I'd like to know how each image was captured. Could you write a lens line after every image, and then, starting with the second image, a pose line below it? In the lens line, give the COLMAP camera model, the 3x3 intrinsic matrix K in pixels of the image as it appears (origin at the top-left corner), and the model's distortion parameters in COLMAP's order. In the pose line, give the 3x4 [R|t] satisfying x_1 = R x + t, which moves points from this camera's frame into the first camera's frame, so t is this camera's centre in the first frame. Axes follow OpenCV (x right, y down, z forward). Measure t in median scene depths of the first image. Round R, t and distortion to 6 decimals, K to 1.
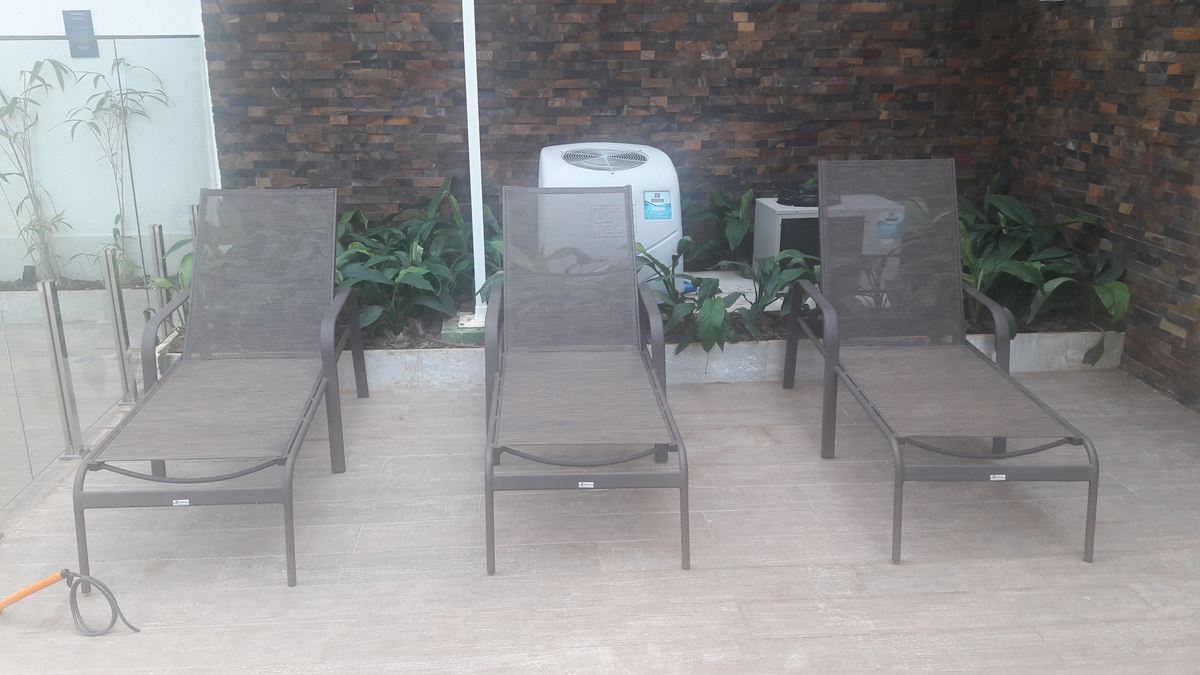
lens RADIAL K [[1003.9, 0, 600.0], [0, 1003.9, 337.5], [0, 0, 1]] dist [0.112052, -0.269228]
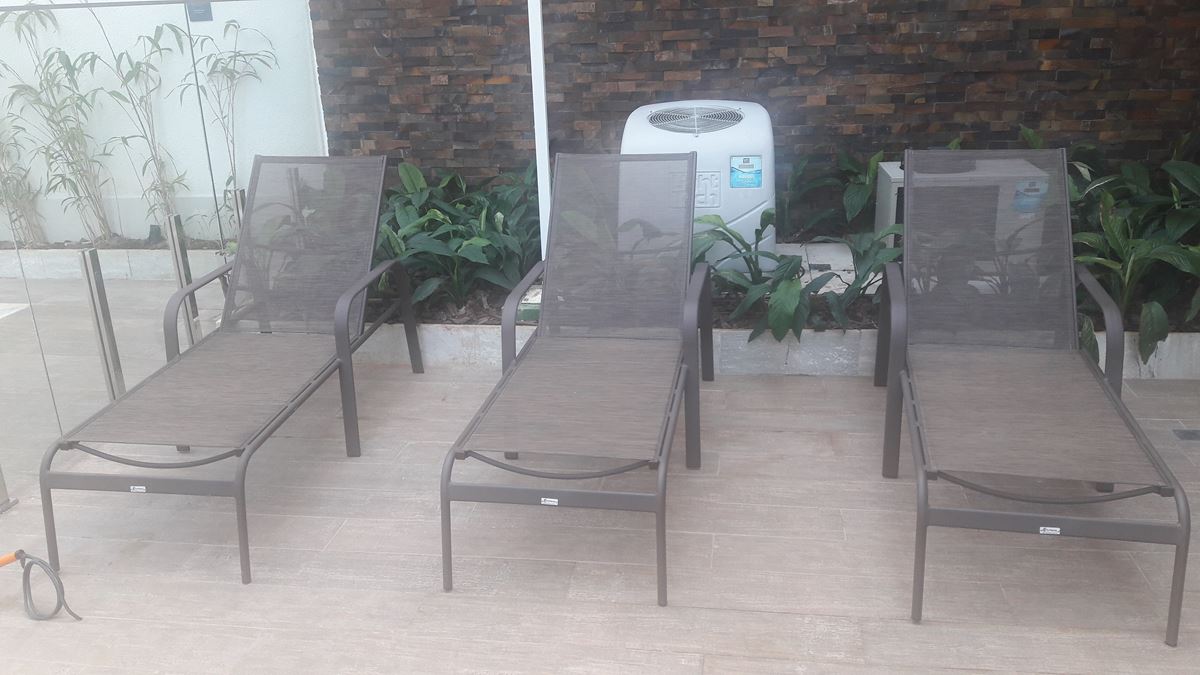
lens RADIAL K [[1003.0, 0, 597.3], [0, 1003.0, 349.5], [0, 0, 1]] dist [0.043003, -0.088304]
pose [[0.975800, 0.043809, -0.214230, 0.127976], [-0.031392, 0.997643, 0.061021, -0.025217], [0.216398, -0.052820, 0.974875, 0.098274]]
